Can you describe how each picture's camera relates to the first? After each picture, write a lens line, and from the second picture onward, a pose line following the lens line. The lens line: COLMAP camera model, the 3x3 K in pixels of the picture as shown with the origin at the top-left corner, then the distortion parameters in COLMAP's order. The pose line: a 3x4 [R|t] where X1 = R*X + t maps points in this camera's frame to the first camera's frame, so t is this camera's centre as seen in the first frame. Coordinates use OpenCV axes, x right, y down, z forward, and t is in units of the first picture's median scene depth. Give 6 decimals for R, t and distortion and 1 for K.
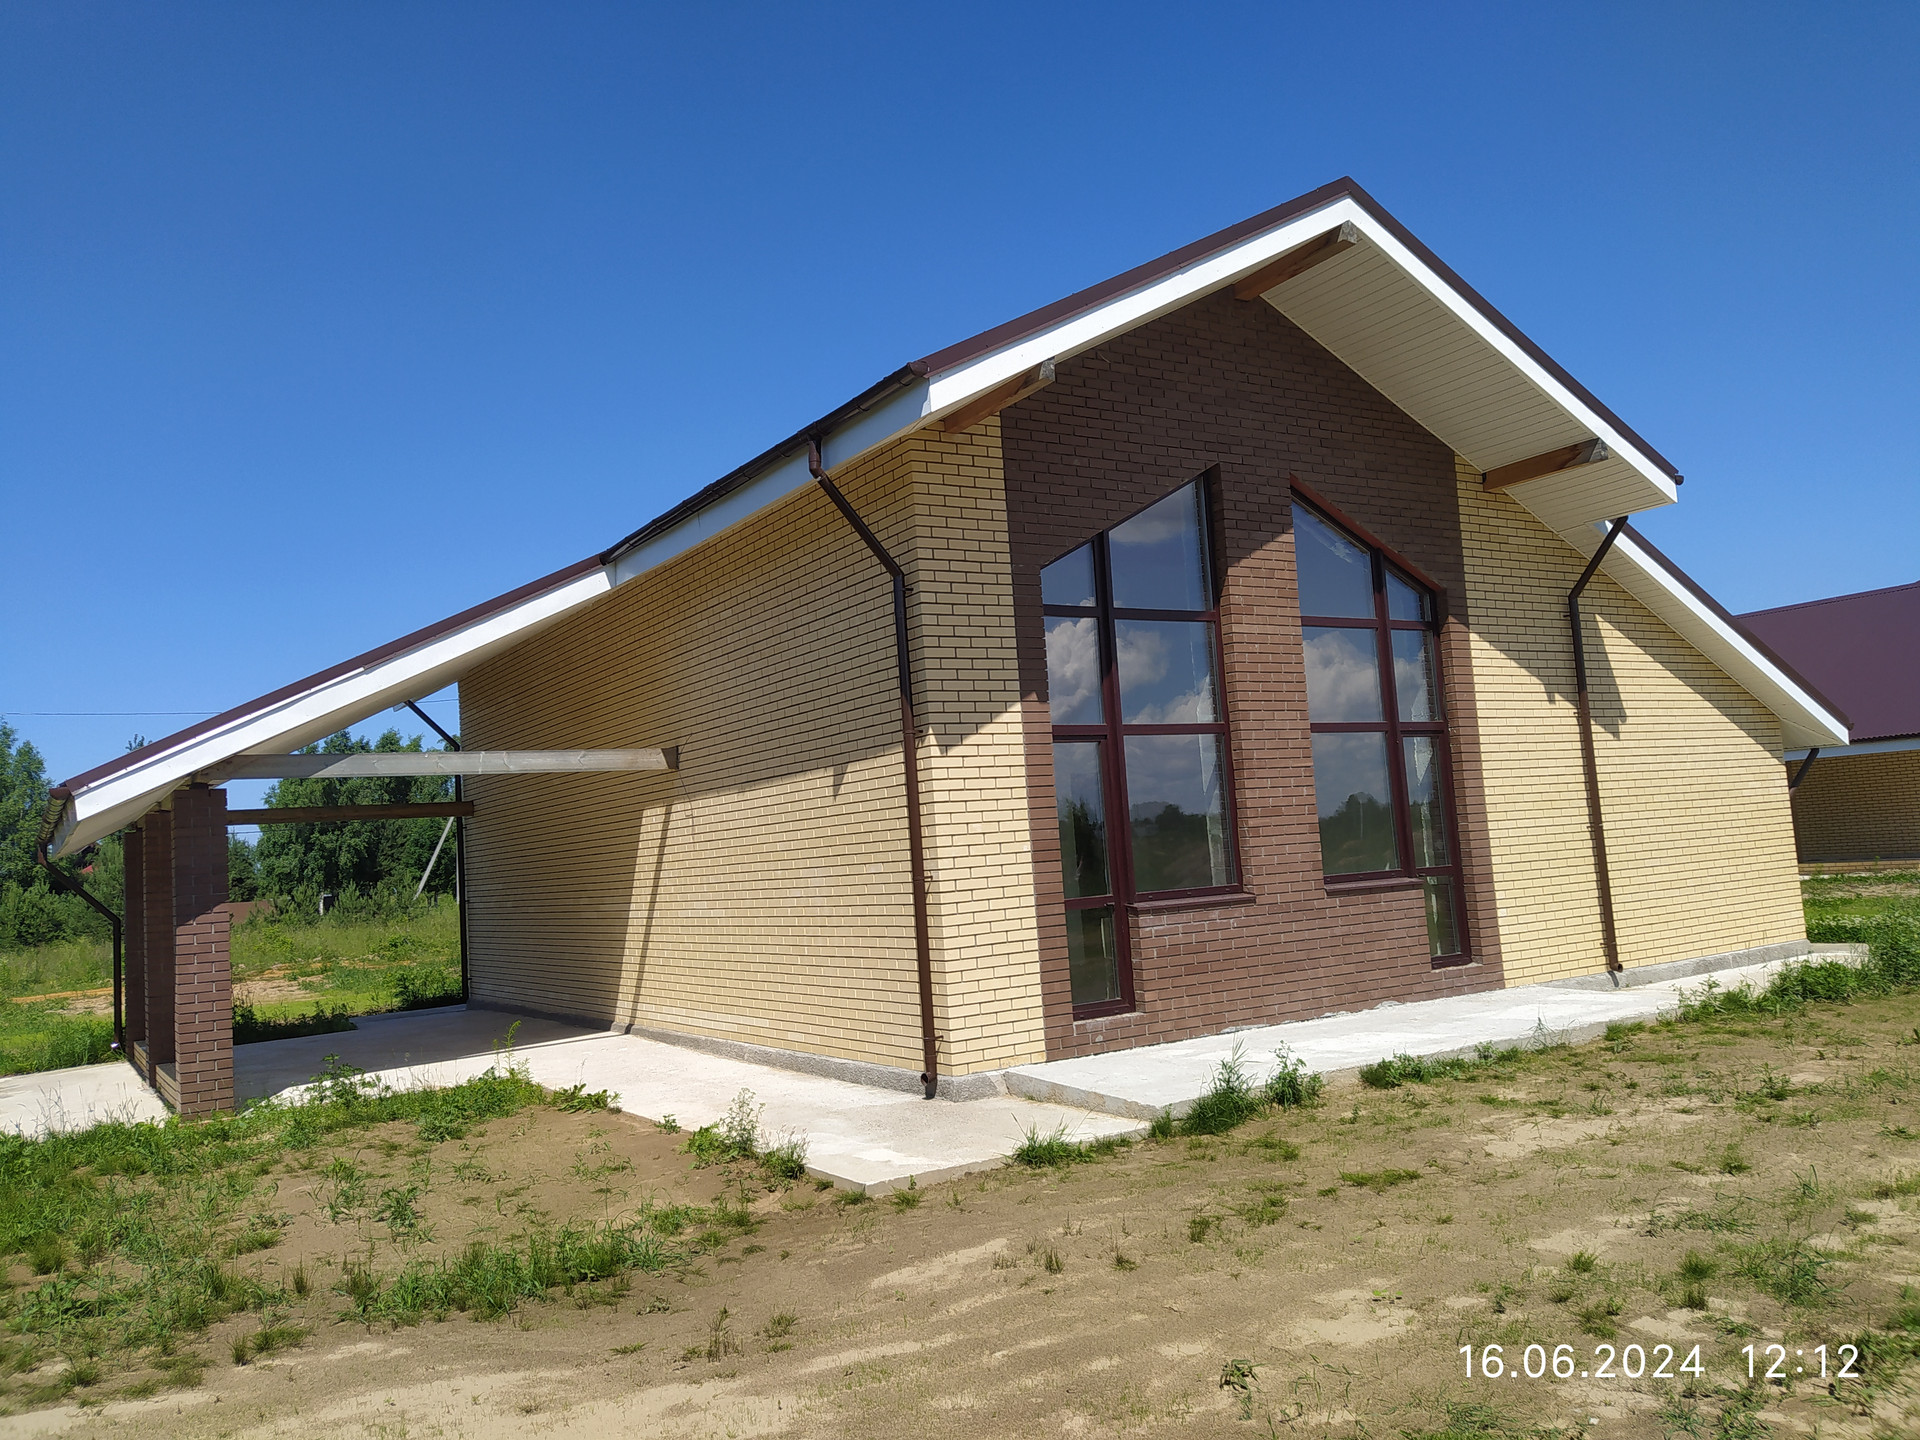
lens RADIAL K [[1445.2, 0, 968.3], [0, 1445.2, 722.7], [0, 0, 1]] dist [0.089050, -0.010465]
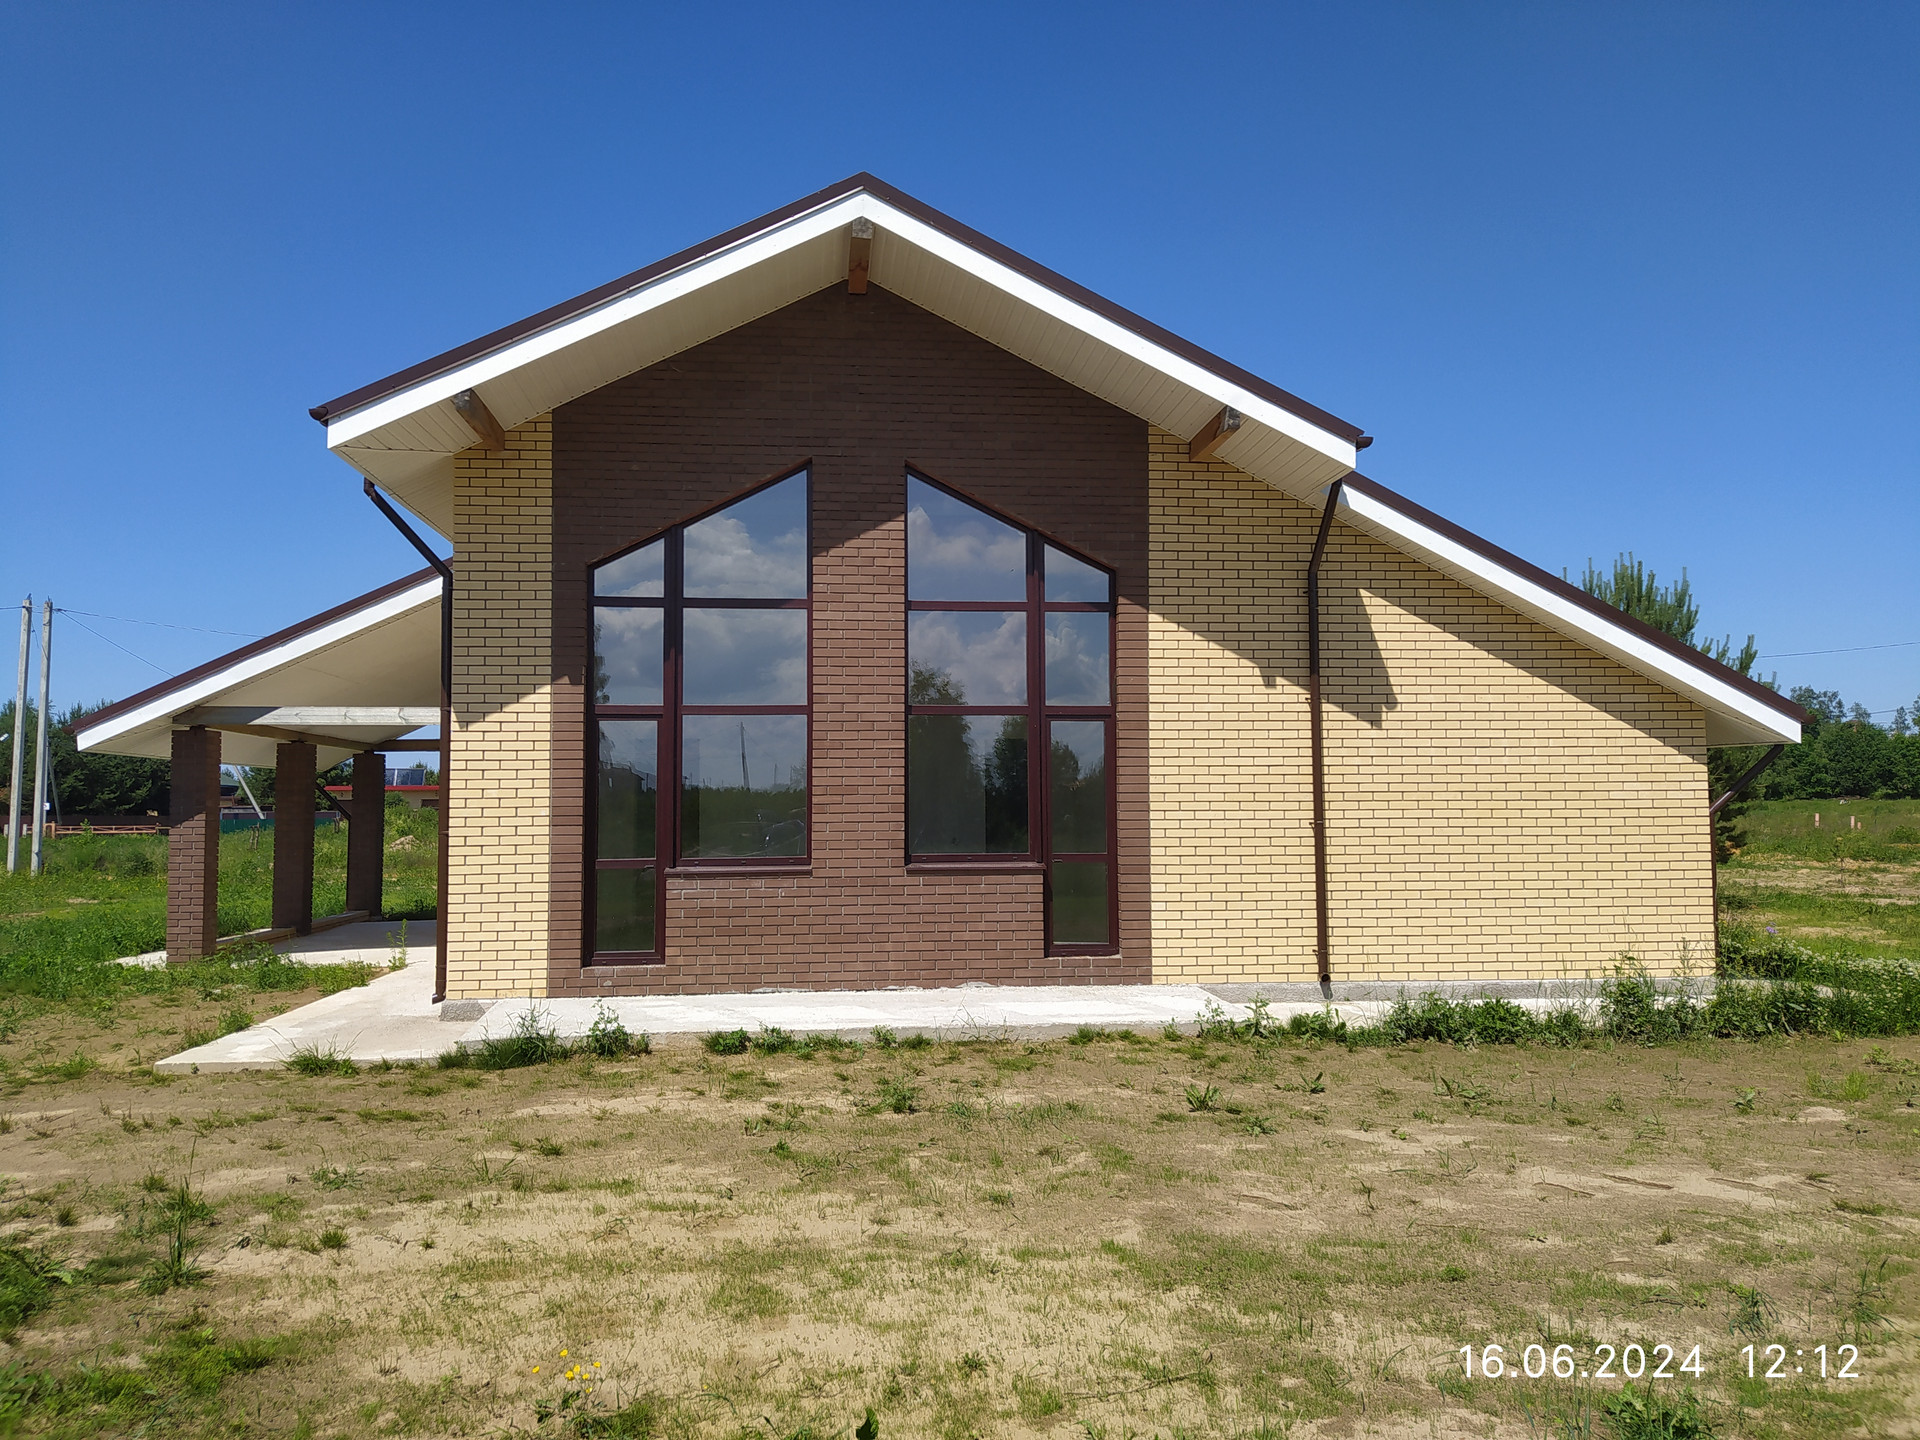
lens RADIAL K [[1445.2, 0, 967.4], [0, 1445.2, 720.3], [0, 0, 1]] dist [0.089050, -0.010465]
pose [[0.889396, 0.036600, -0.455670, 0.747707], [-0.012920, 0.998404, 0.054973, -0.047161], [0.456955, -0.043006, 0.888450, 0.111342]]
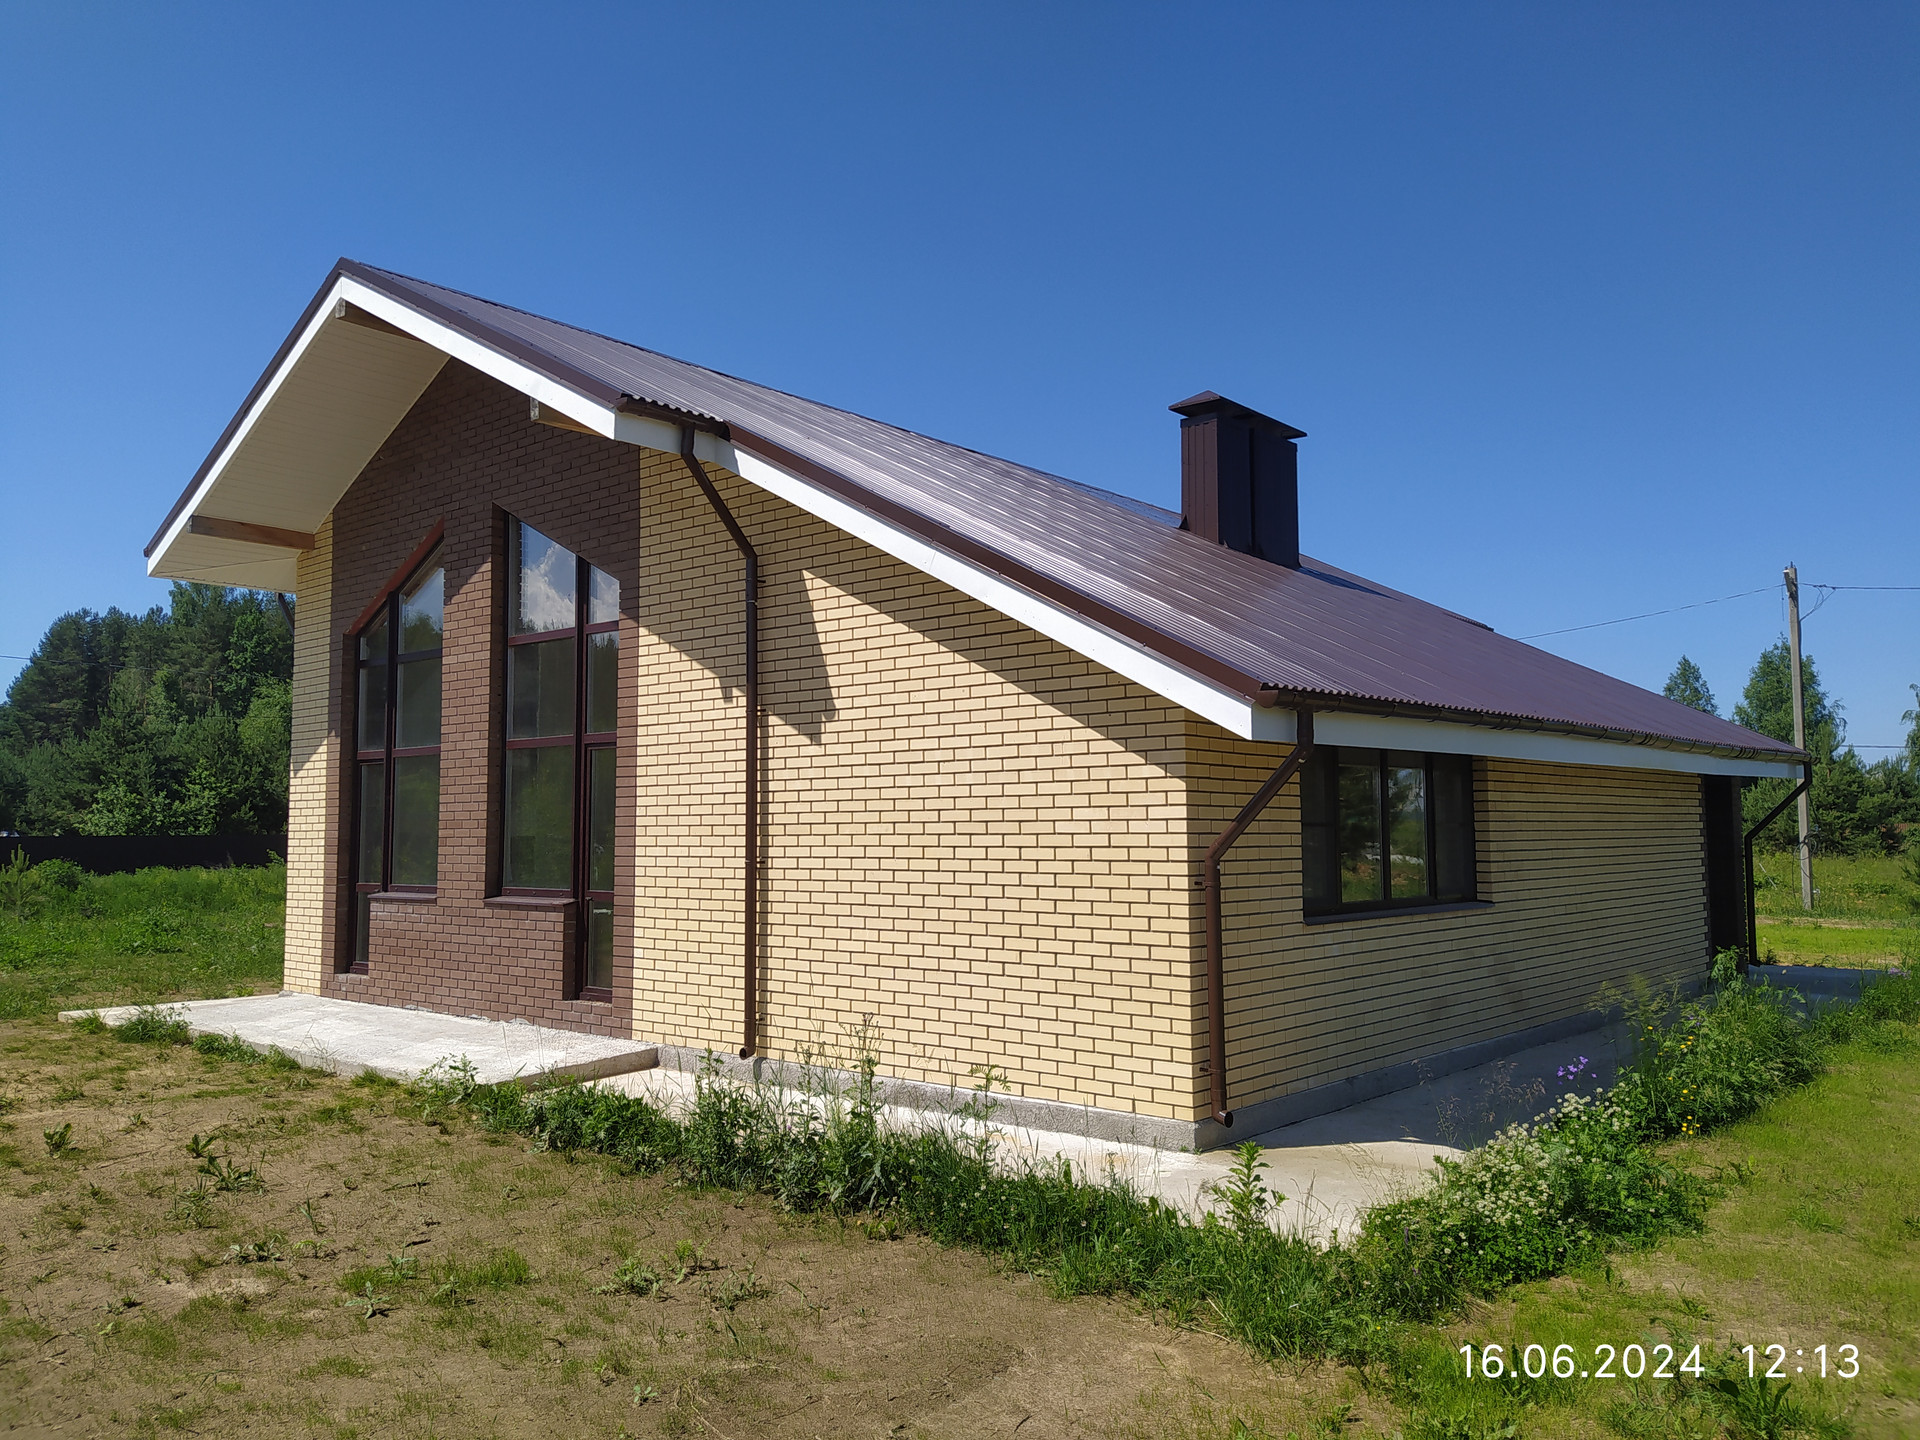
lens RADIAL K [[1445.2, 0, 950.9], [0, 1445.2, 710.3], [0, 0, 1]] dist [0.089050, -0.010465]
pose [[0.269052, -0.010198, -0.963072, 1.358809], [0.076330, 0.997025, 0.010767, -0.008676], [0.960096, -0.076408, 0.269030, 1.047720]]
